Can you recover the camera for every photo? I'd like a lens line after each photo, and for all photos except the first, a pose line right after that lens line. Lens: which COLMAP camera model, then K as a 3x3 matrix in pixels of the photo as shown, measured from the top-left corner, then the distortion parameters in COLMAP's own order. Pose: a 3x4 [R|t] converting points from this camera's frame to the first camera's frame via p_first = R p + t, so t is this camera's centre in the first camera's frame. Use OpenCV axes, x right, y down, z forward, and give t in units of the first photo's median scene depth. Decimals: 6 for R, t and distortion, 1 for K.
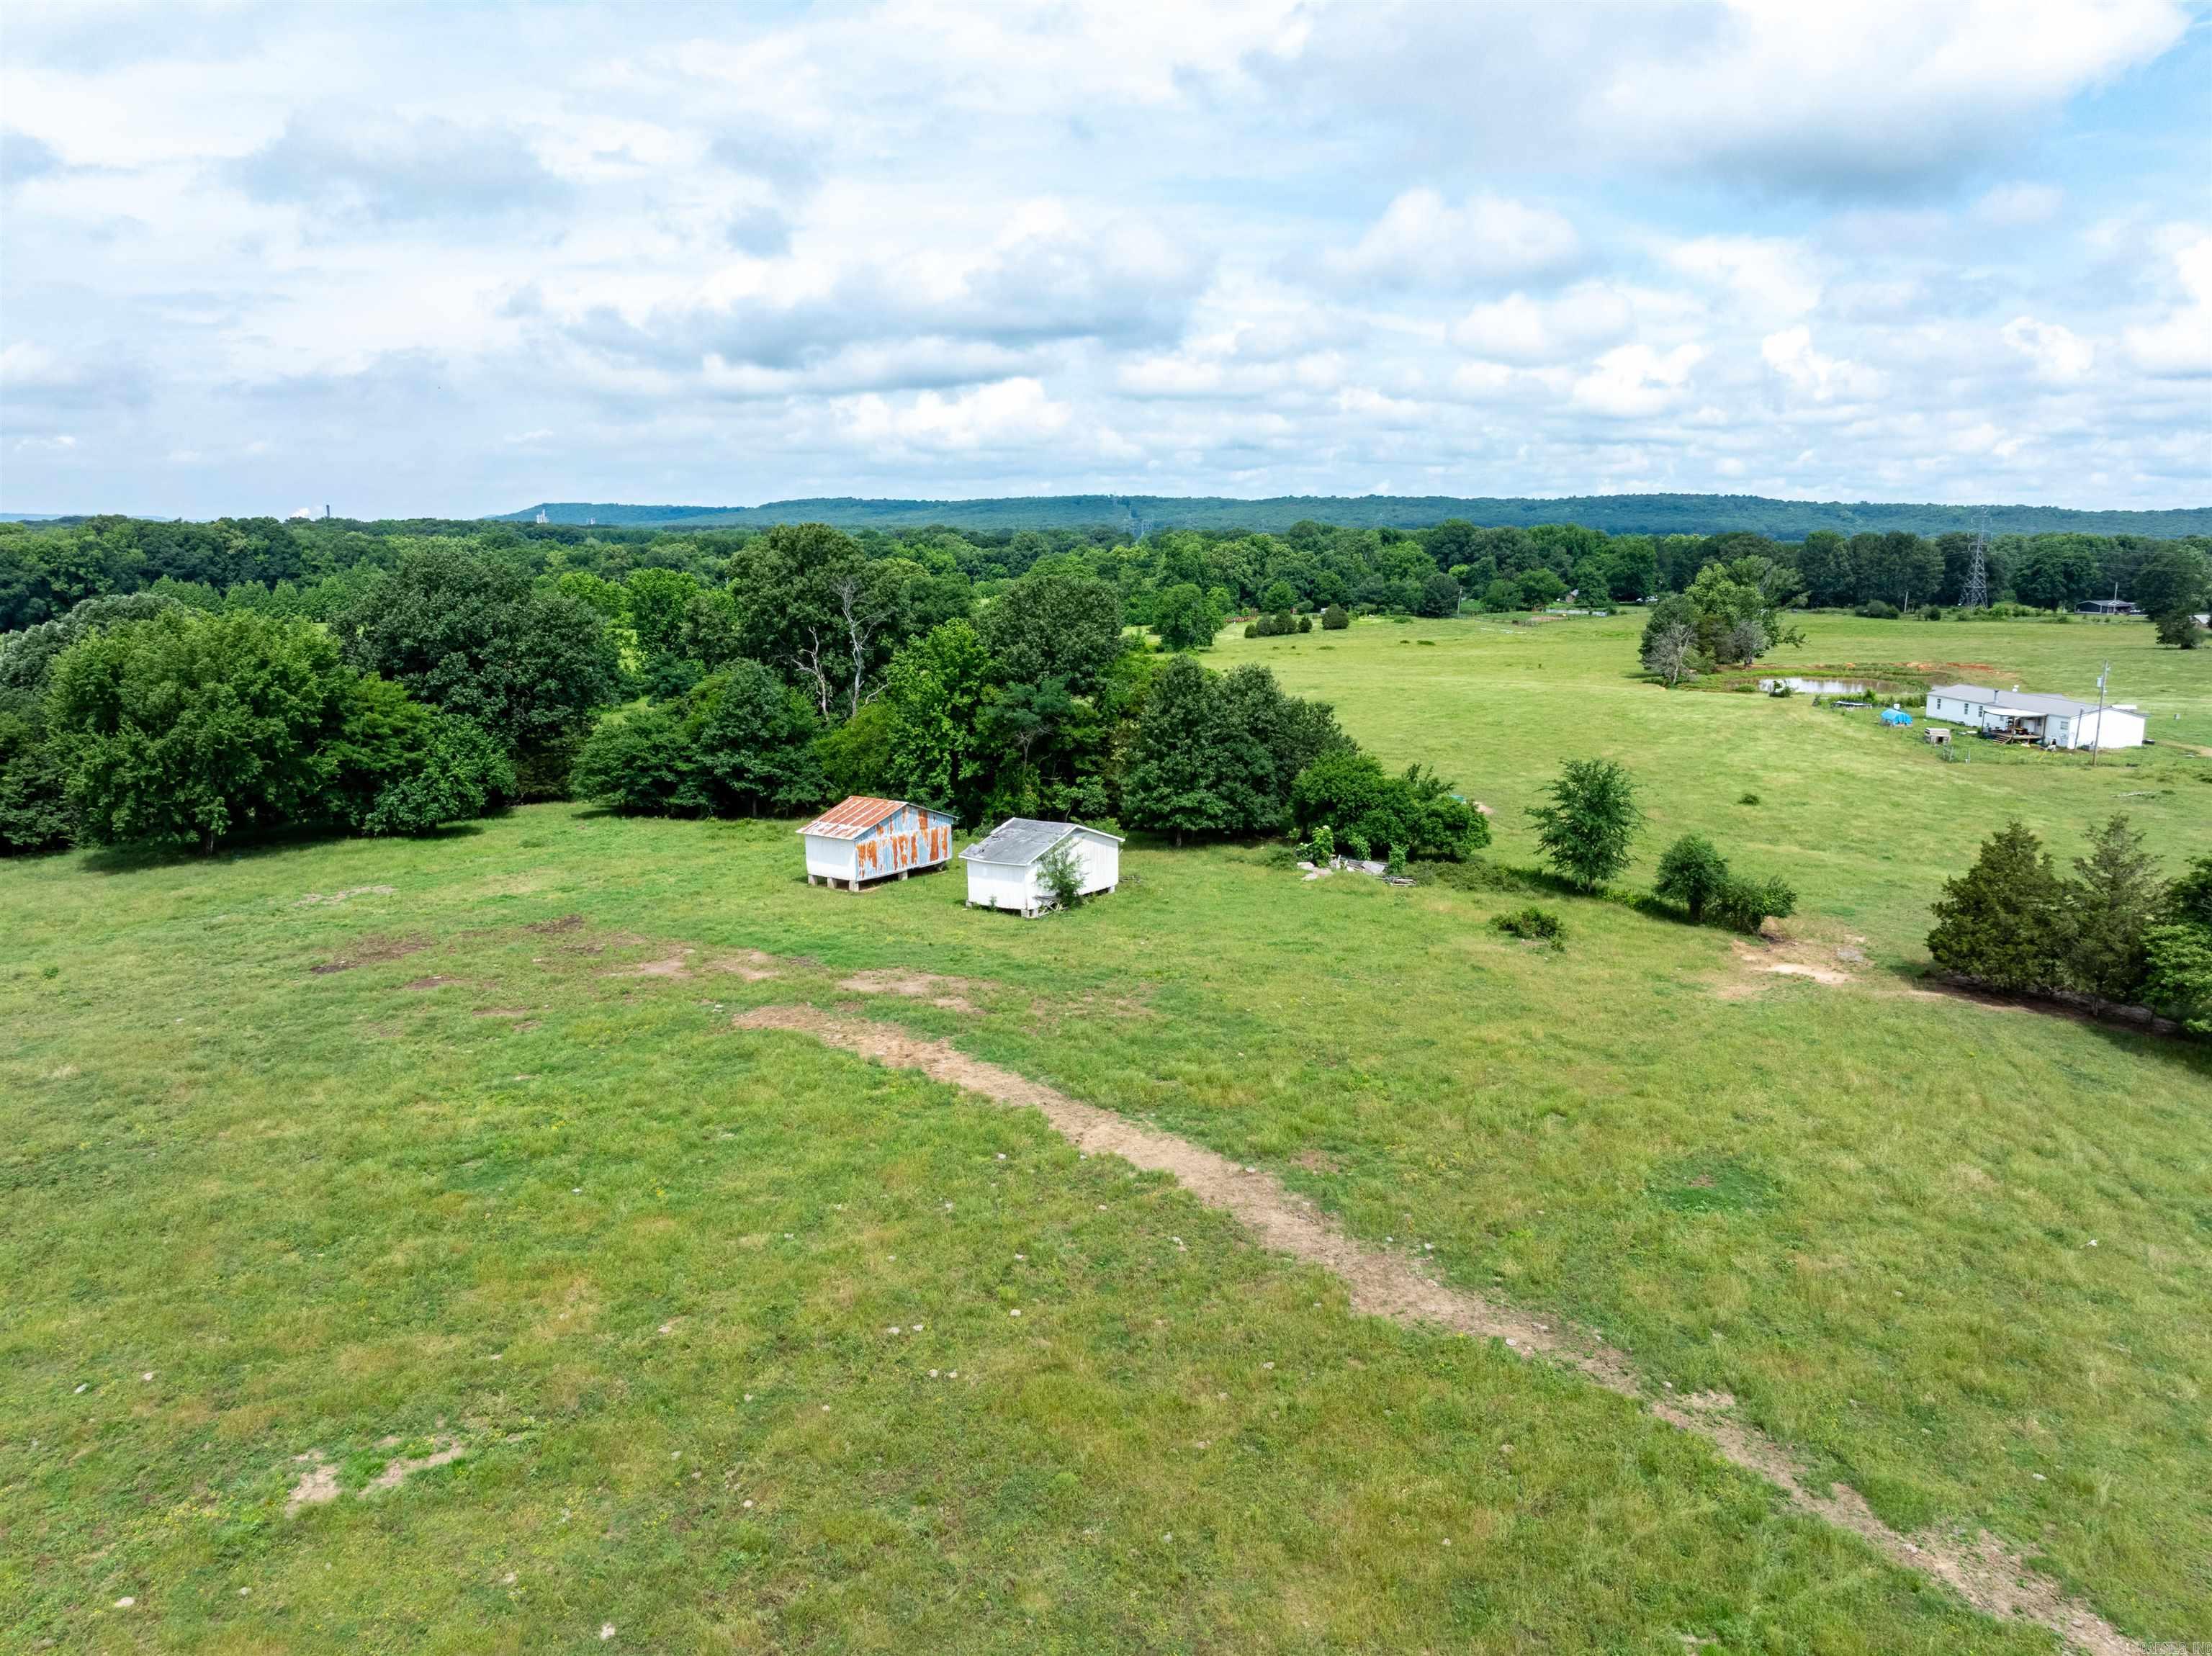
lens RADIAL K [[1558.9, 0, 1120.0], [0, 1558.9, 797.5], [0, 0, 1]] dist [-0.038010, 0.028175]
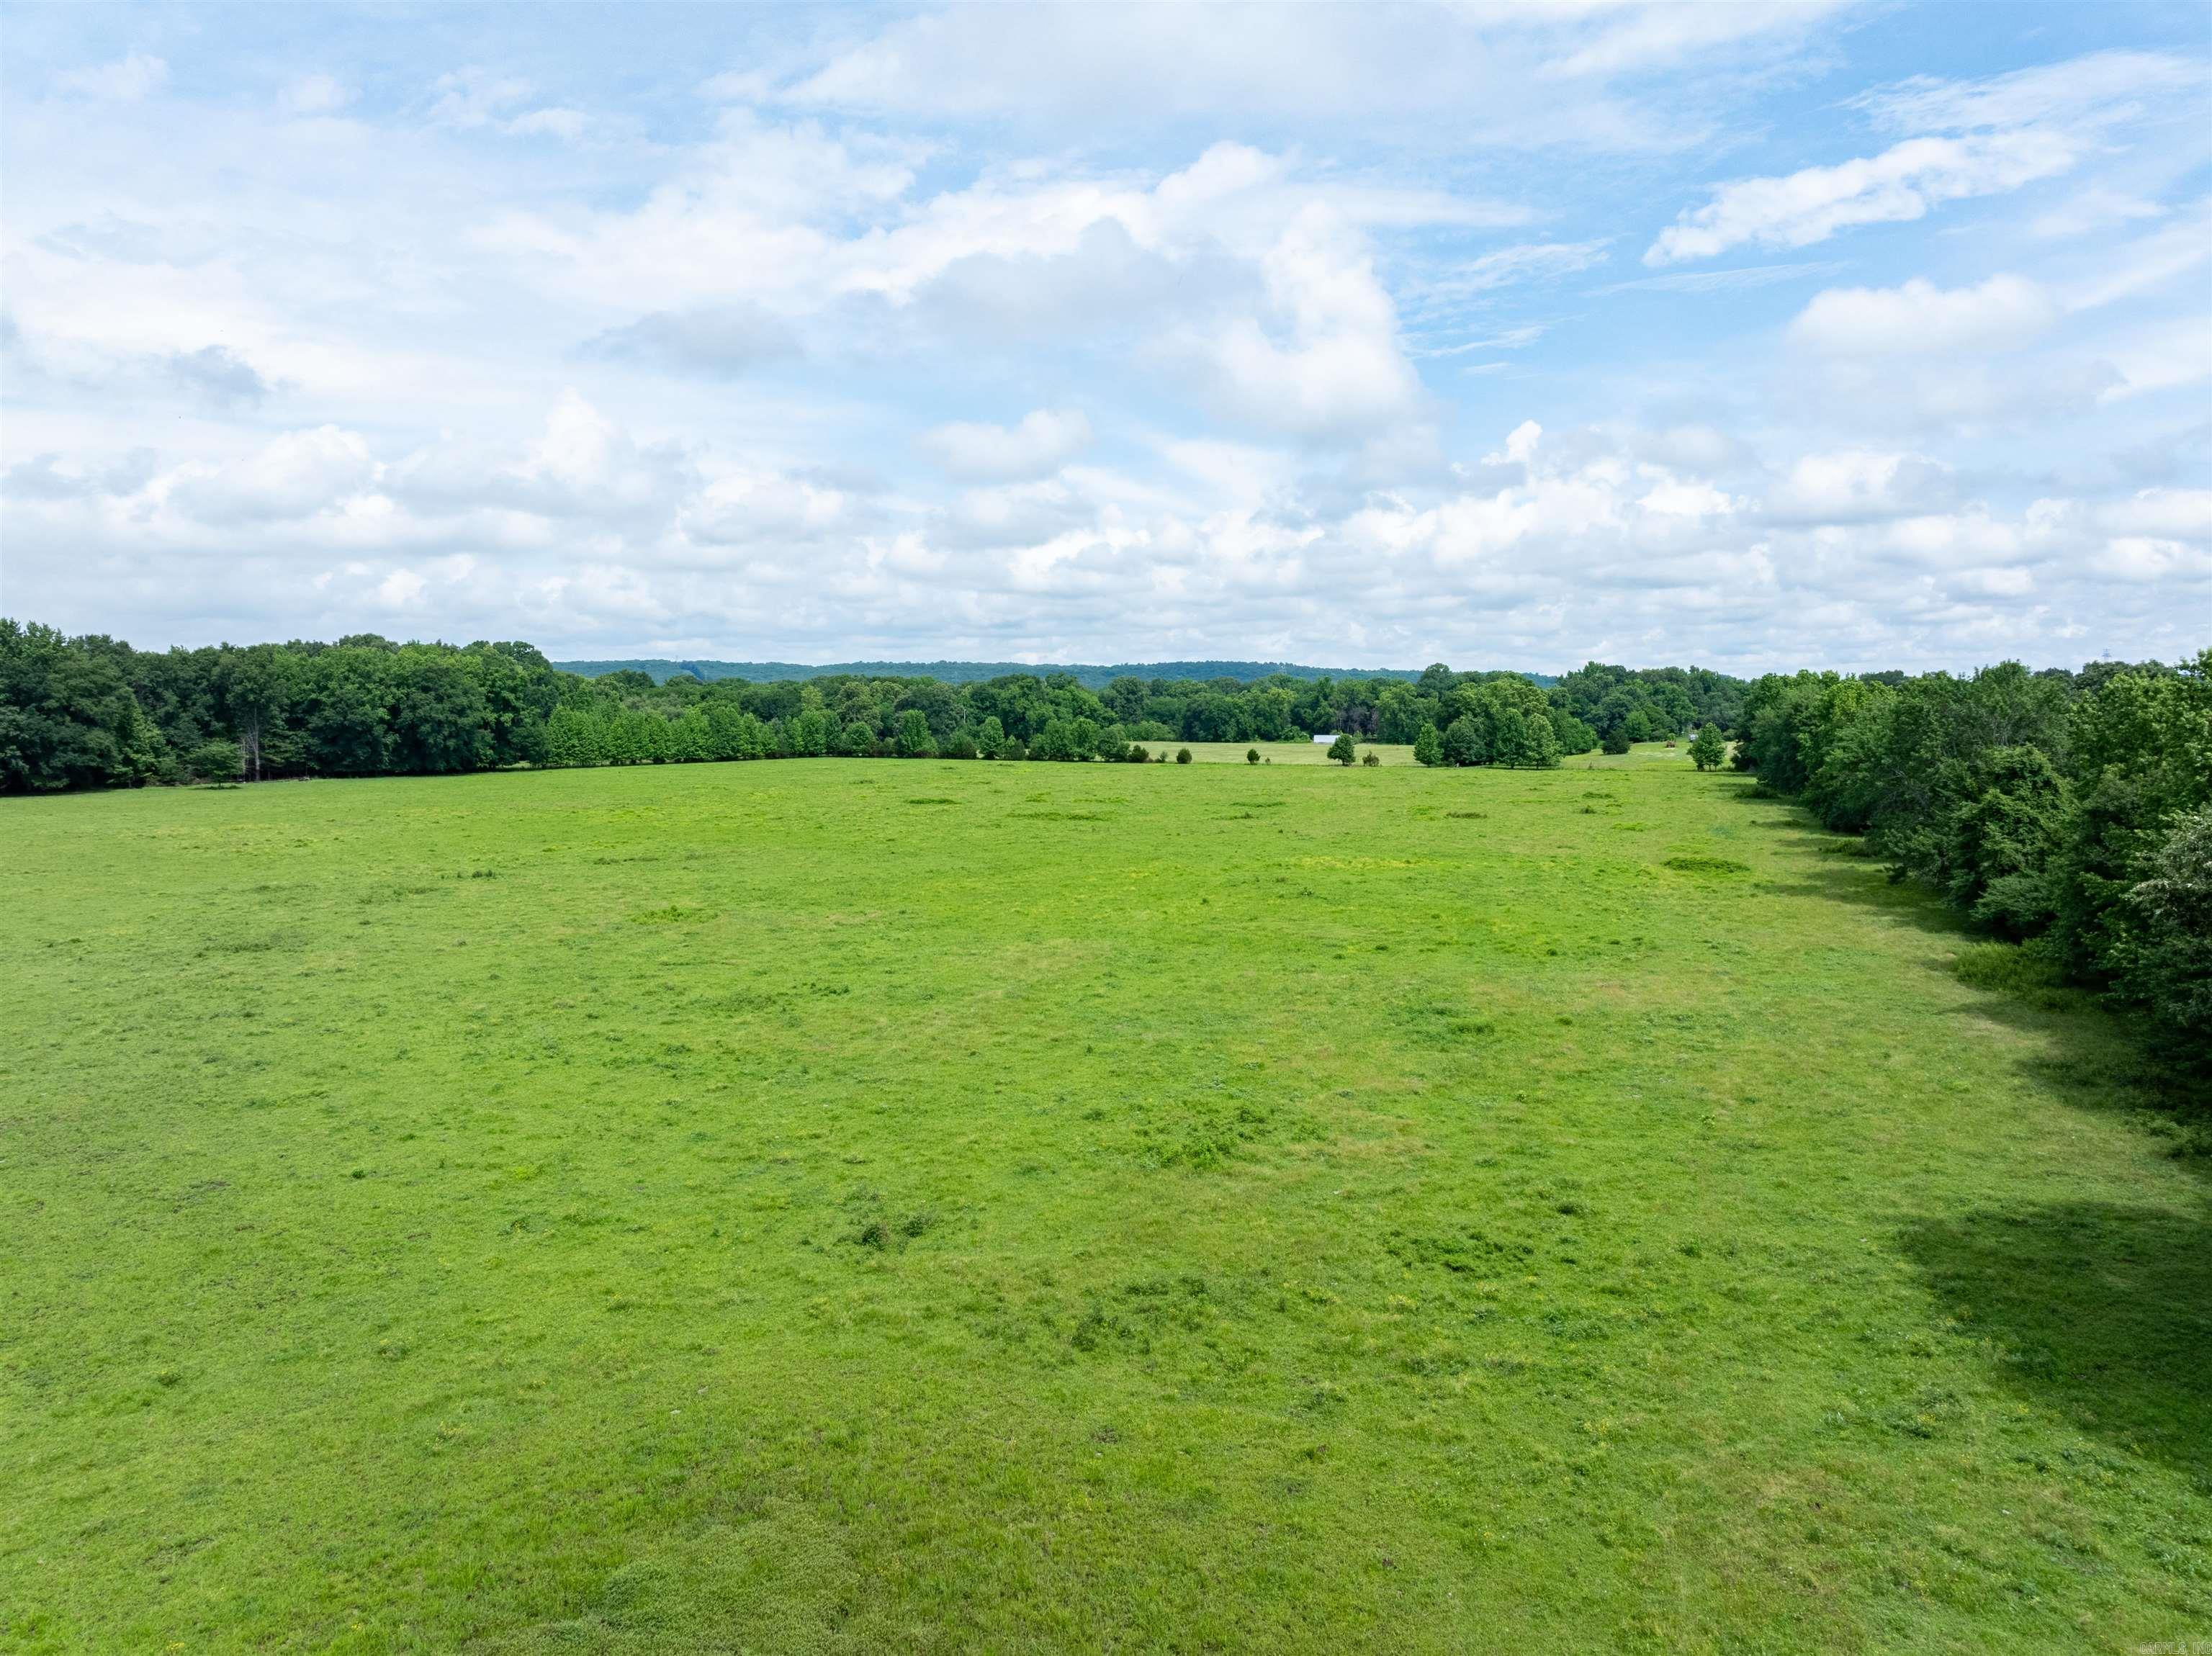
lens RADIAL K [[1558.9, 0, 1110.7], [0, 1558.9, 813.8], [0, 0, 1]] dist [-0.038010, 0.028175]
pose [[0.935875, -0.026505, 0.351334, -0.552233], [0.060791, 0.994359, -0.086917, 0.001192], [-0.347048, 0.102701, 0.932207, 0.125991]]
